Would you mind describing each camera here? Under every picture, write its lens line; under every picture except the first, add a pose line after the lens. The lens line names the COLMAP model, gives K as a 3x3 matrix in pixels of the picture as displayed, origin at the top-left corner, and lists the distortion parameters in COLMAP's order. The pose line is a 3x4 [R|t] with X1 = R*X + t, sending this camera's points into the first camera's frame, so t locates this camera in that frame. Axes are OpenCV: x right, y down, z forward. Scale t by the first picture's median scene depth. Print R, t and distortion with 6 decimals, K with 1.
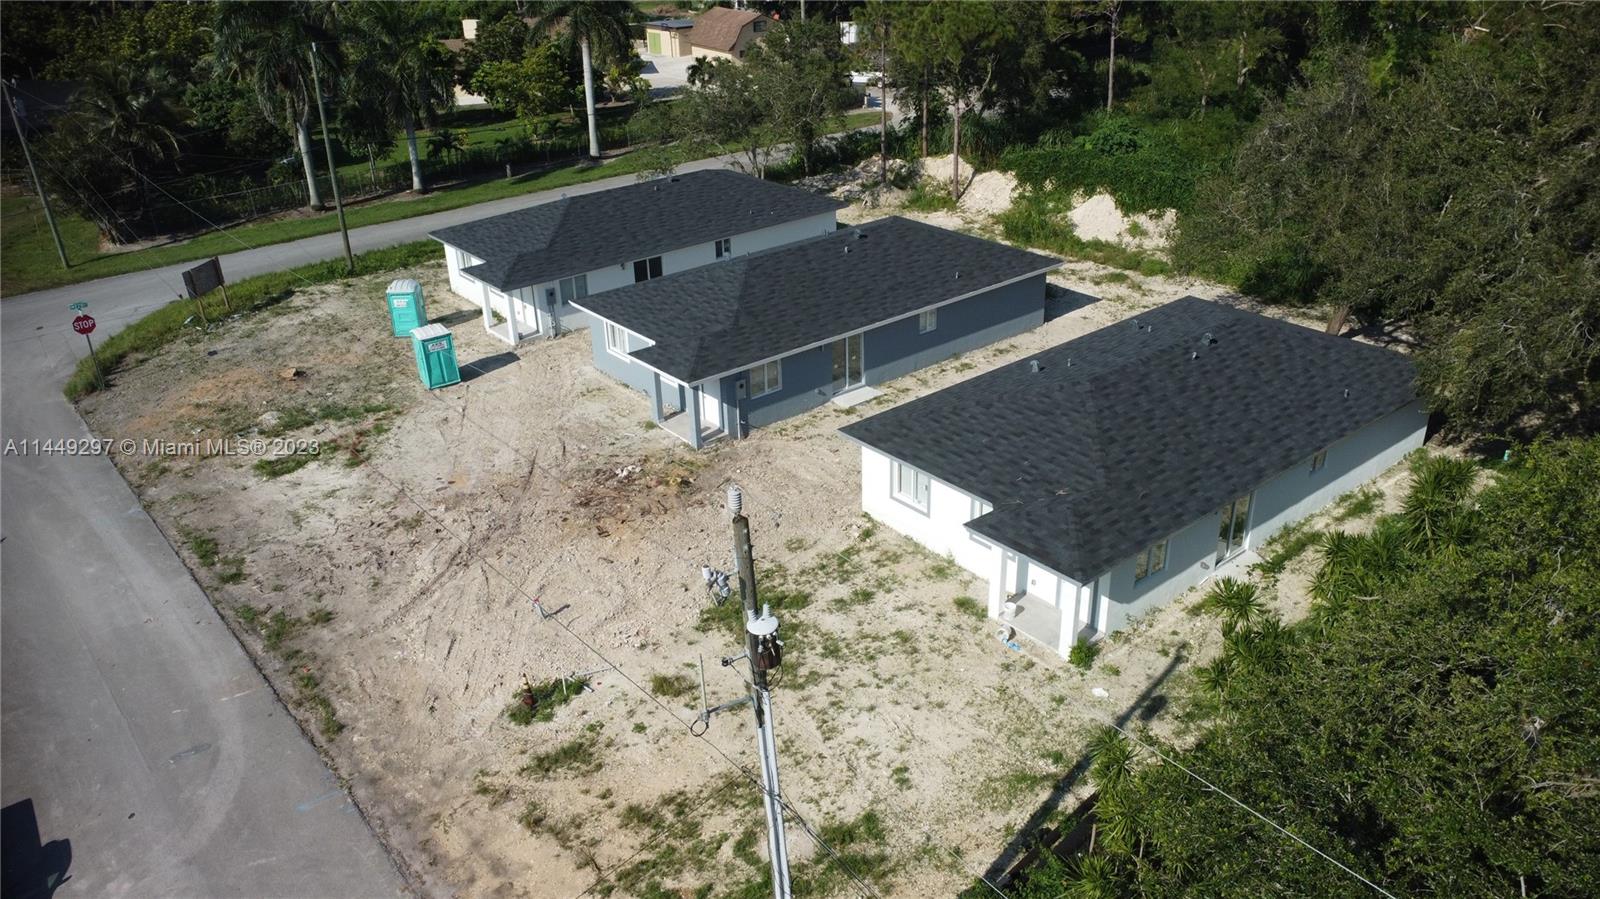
lens RADIAL K [[1193.9, 0, 795.1], [0, 1193.9, 451.7], [0, 0, 1]] dist [0.001298, 0.001951]
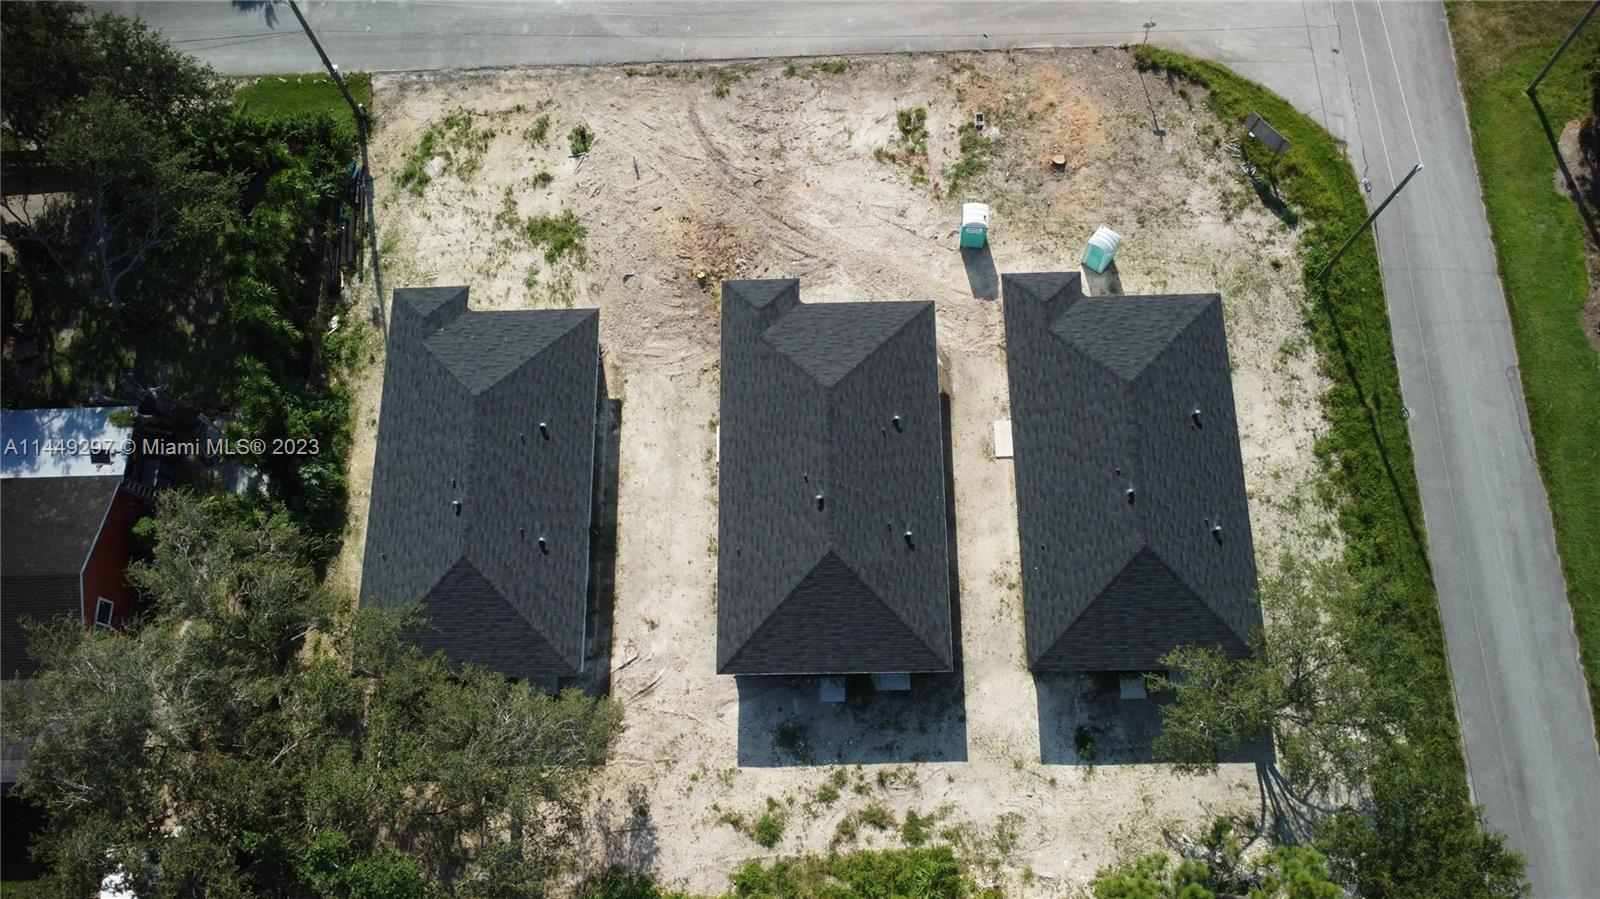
lens RADIAL K [[1193.9, 0, 799.0], [0, 1193.9, 449.8], [0, 0, 1]] dist [0.001298, 0.001951]
pose [[-0.622404, 0.758352, -0.193691, 0.306835], [-0.290664, 0.005821, 0.956807, -1.550499], [0.726724, 0.651819, 0.216802, 0.912228]]
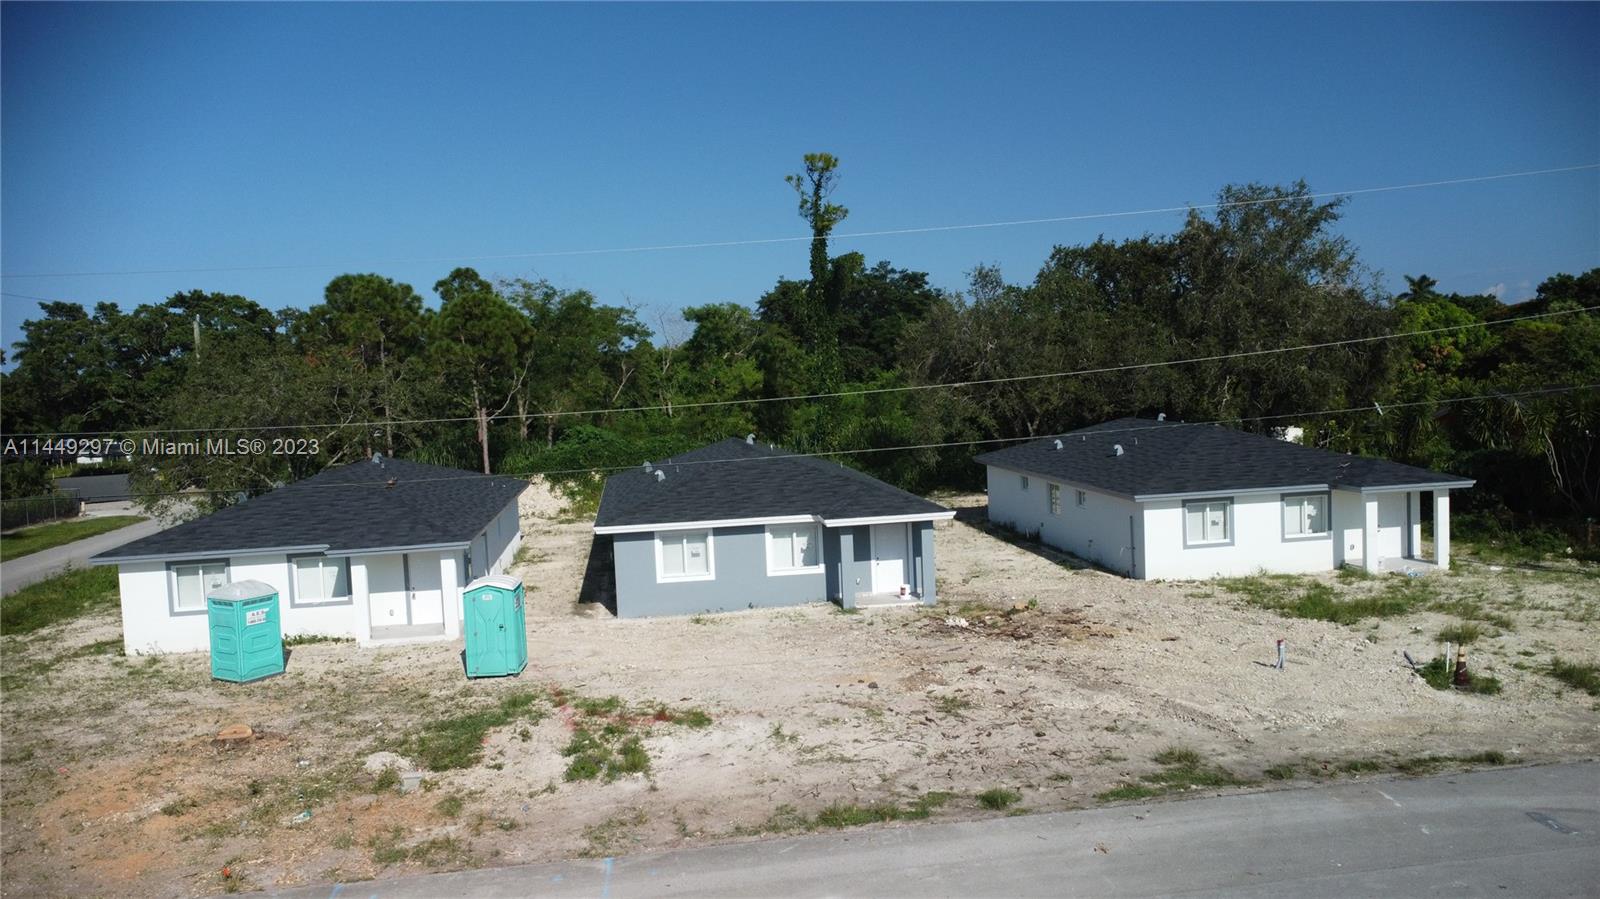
lens RADIAL K [[1193.9, 0, 792.6], [0, 1193.9, 451.2], [0, 0, 1]] dist [0.001298, 0.001951]
pose [[0.523262, -0.049136, 0.850754, -0.918456], [0.401815, 0.894615, -0.195469, 0.026978], [-0.751493, 0.444128, 0.487862, 0.664443]]
